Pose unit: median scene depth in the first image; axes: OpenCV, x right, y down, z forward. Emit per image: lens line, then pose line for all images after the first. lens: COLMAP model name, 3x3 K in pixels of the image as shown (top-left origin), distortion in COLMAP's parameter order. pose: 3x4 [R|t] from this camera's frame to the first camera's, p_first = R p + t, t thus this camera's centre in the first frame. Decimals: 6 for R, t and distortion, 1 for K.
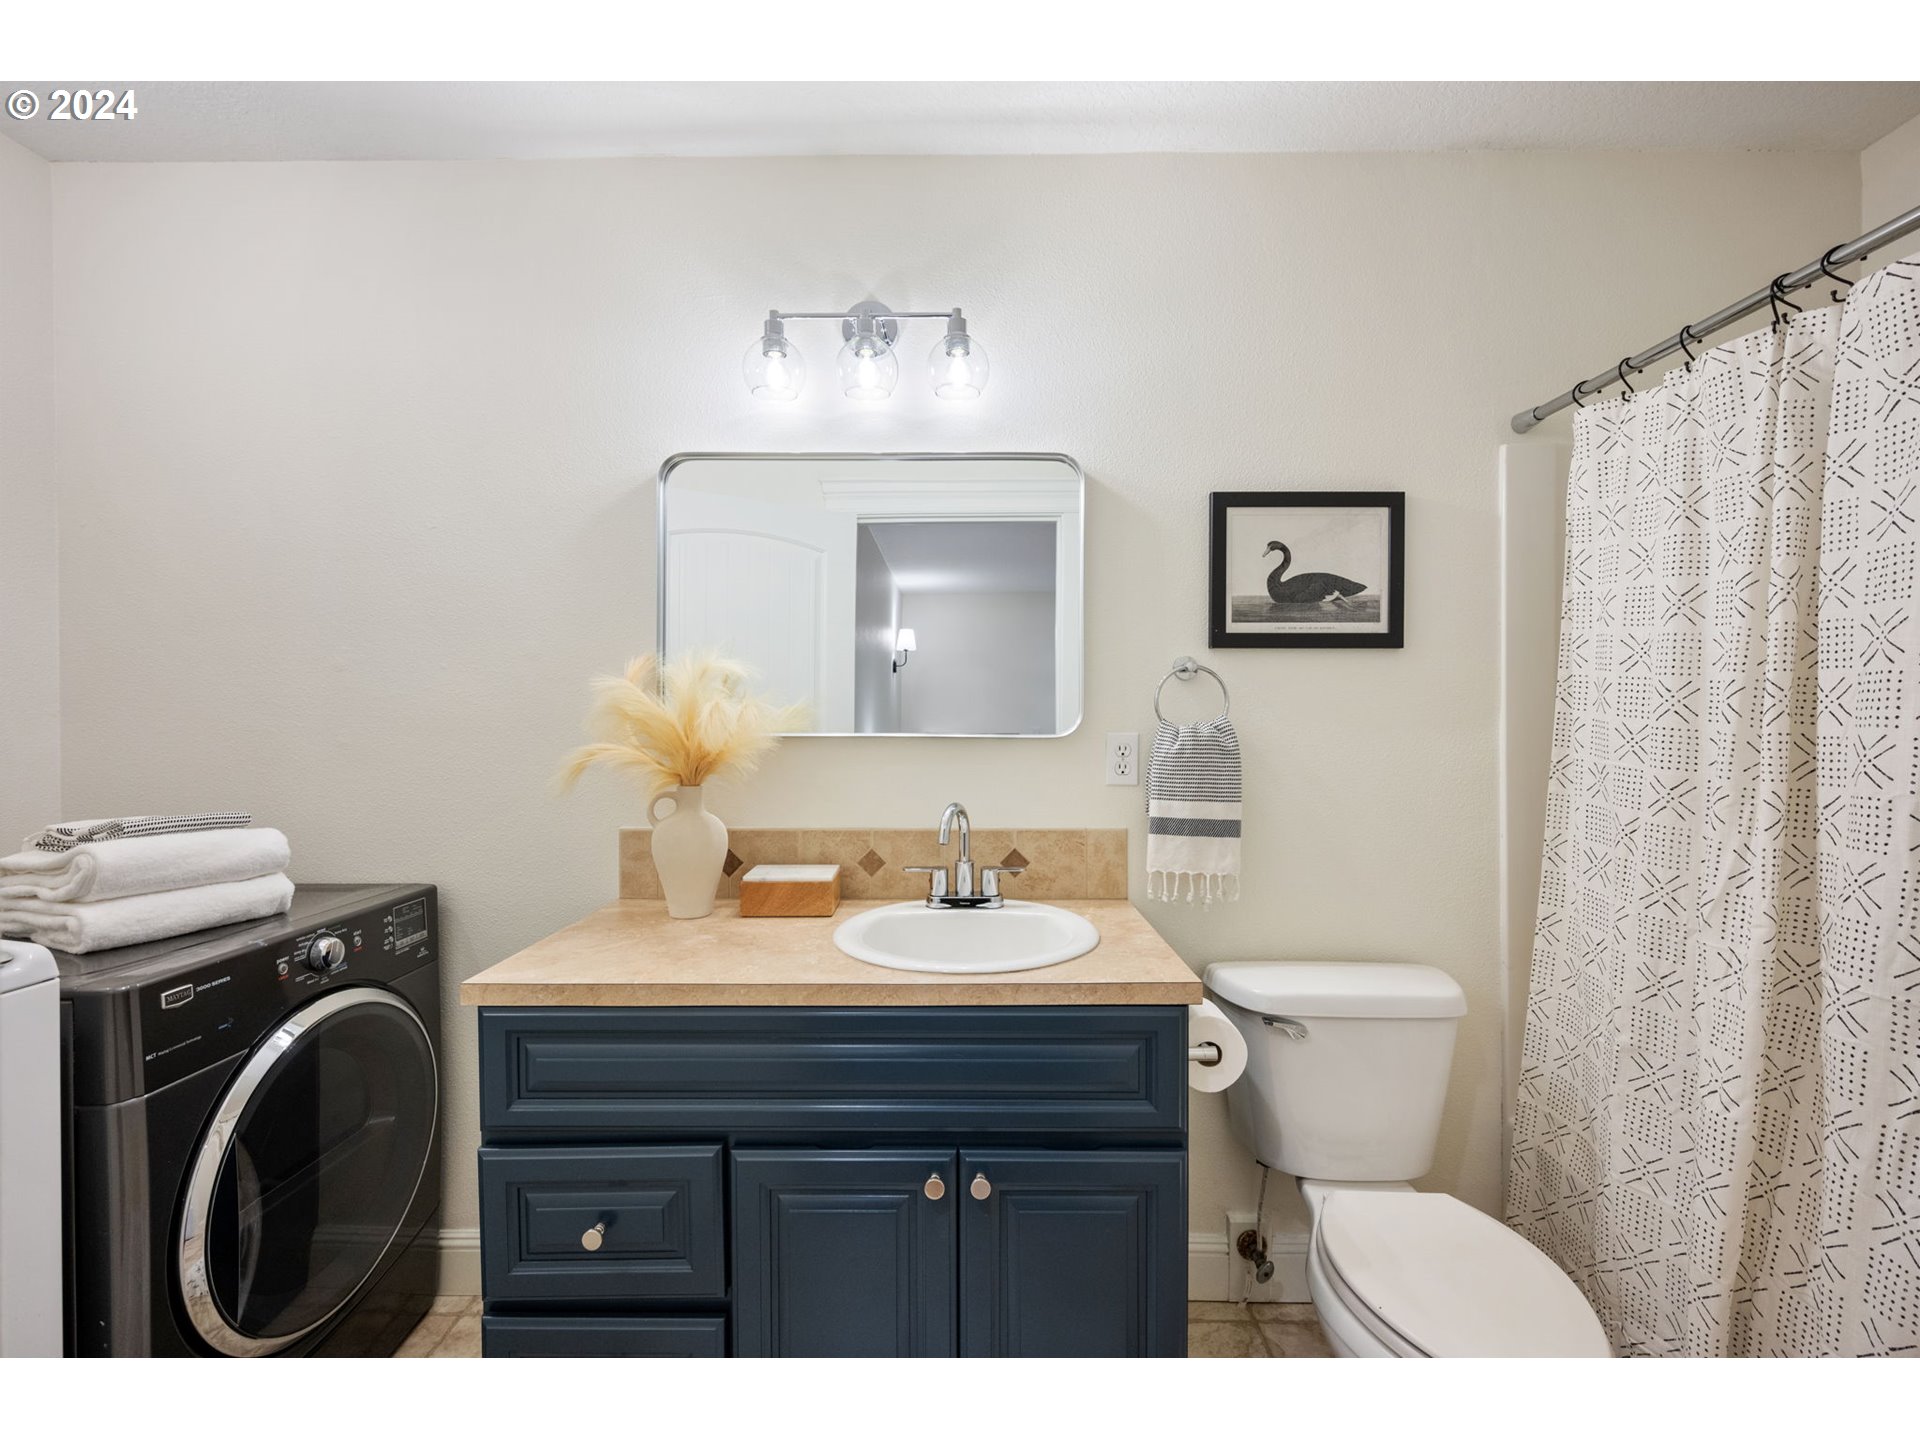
lens RADIAL K [[825.3, 0, 957.6], [0, 825.3, 729.7], [0, 0, 1]] dist [0.001230, 0.000094]
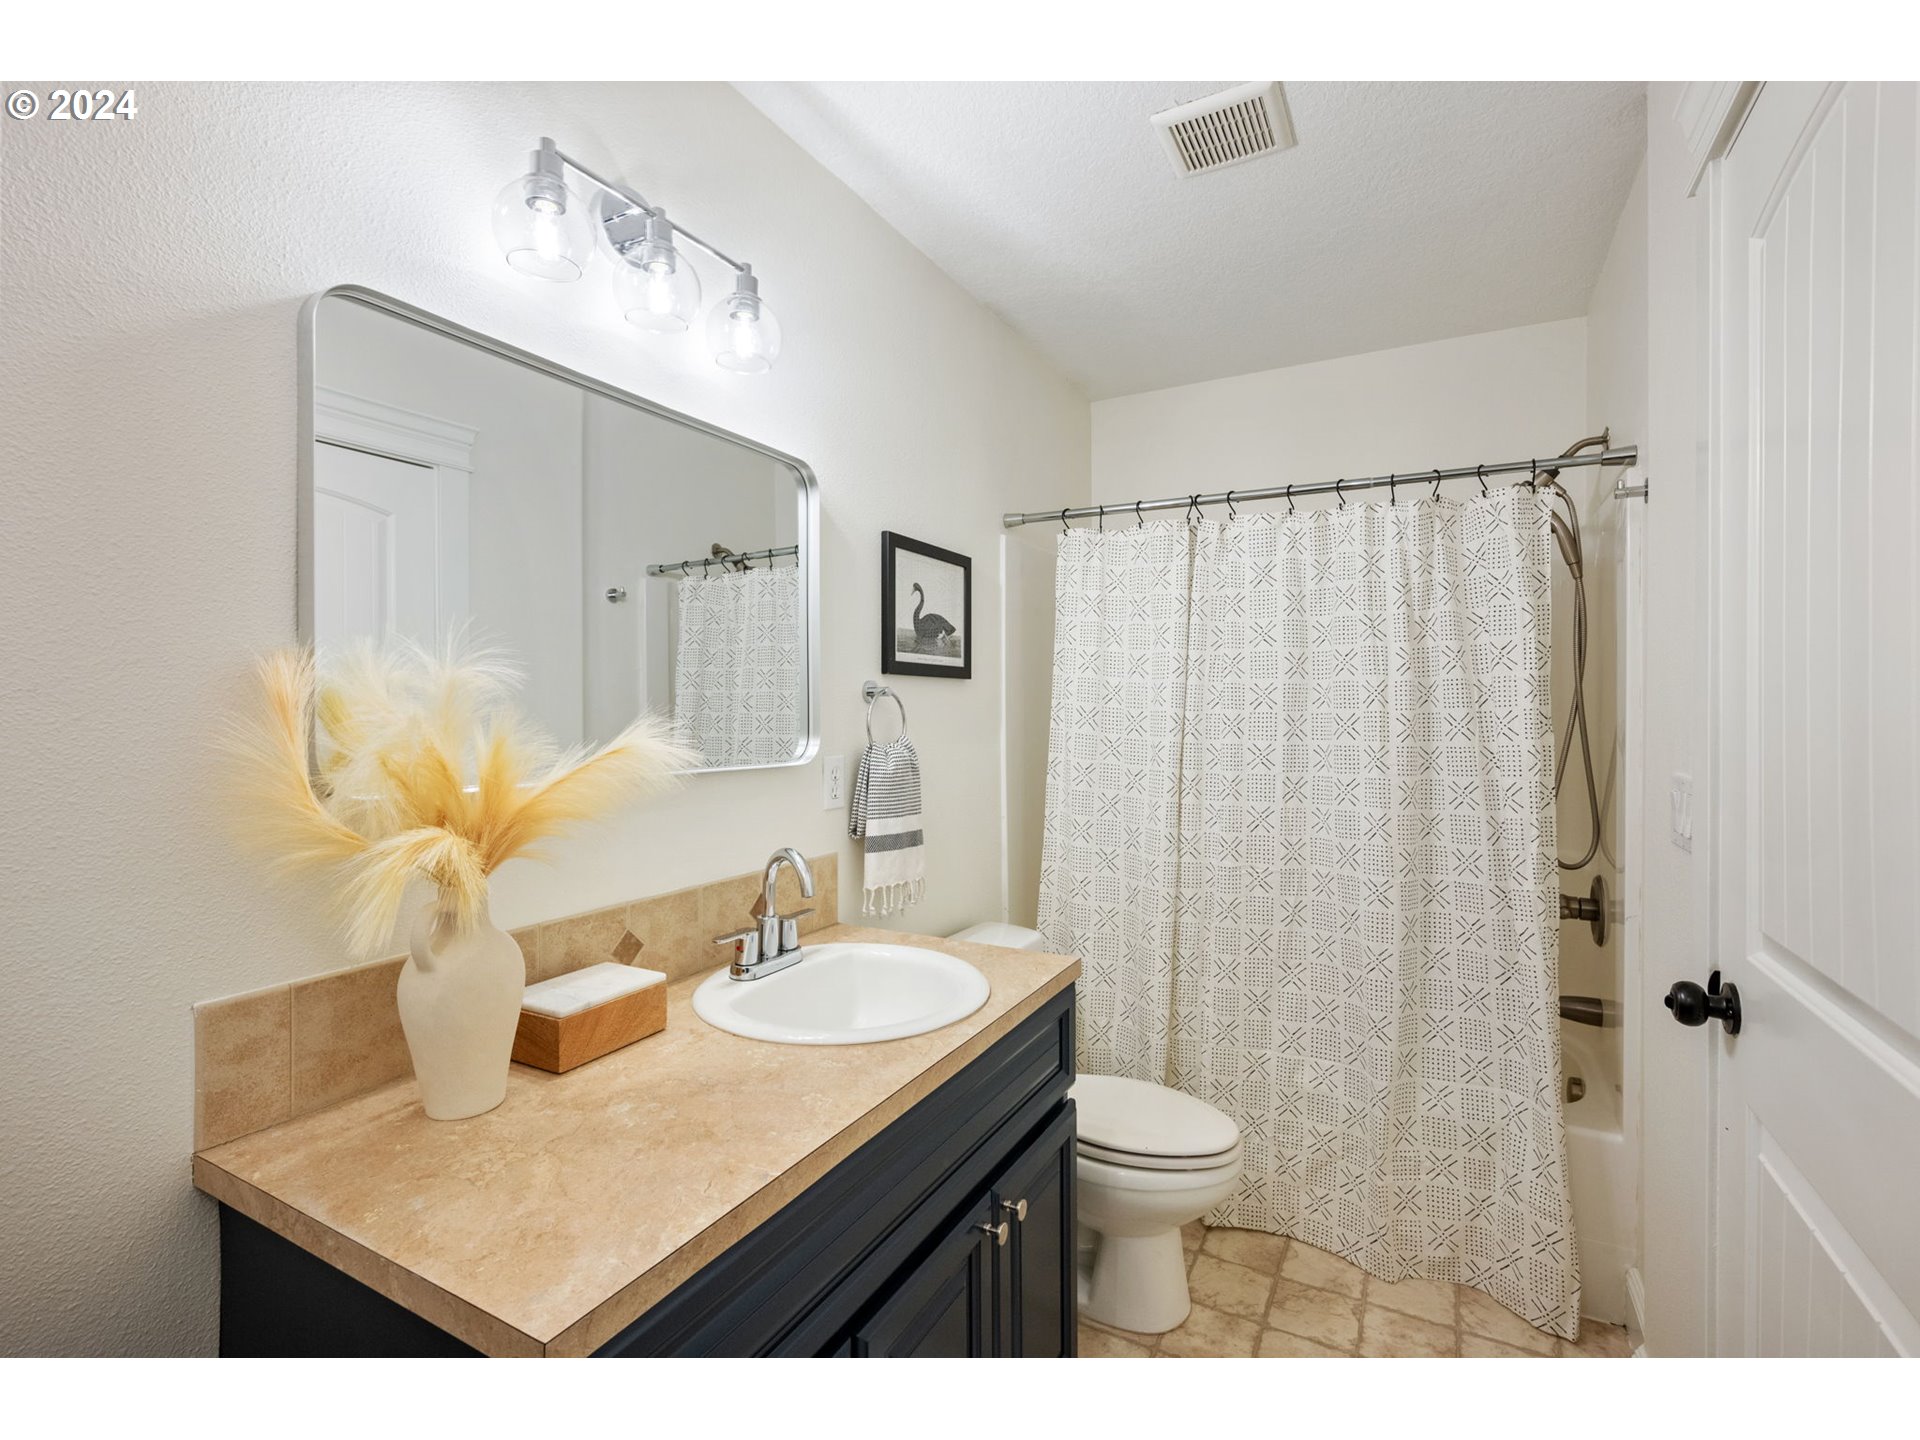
lens RADIAL K [[869.8, 0, 960.0], [0, 869.8, 720.0], [0, 0, 1]] dist [0.001557, 0.000107]
pose [[0.474353, -0.012262, 0.880249, -0.656088], [0.017651, 0.999834, 0.004416, -0.042134], [-0.880158, 0.013443, 0.474491, 0.374635]]
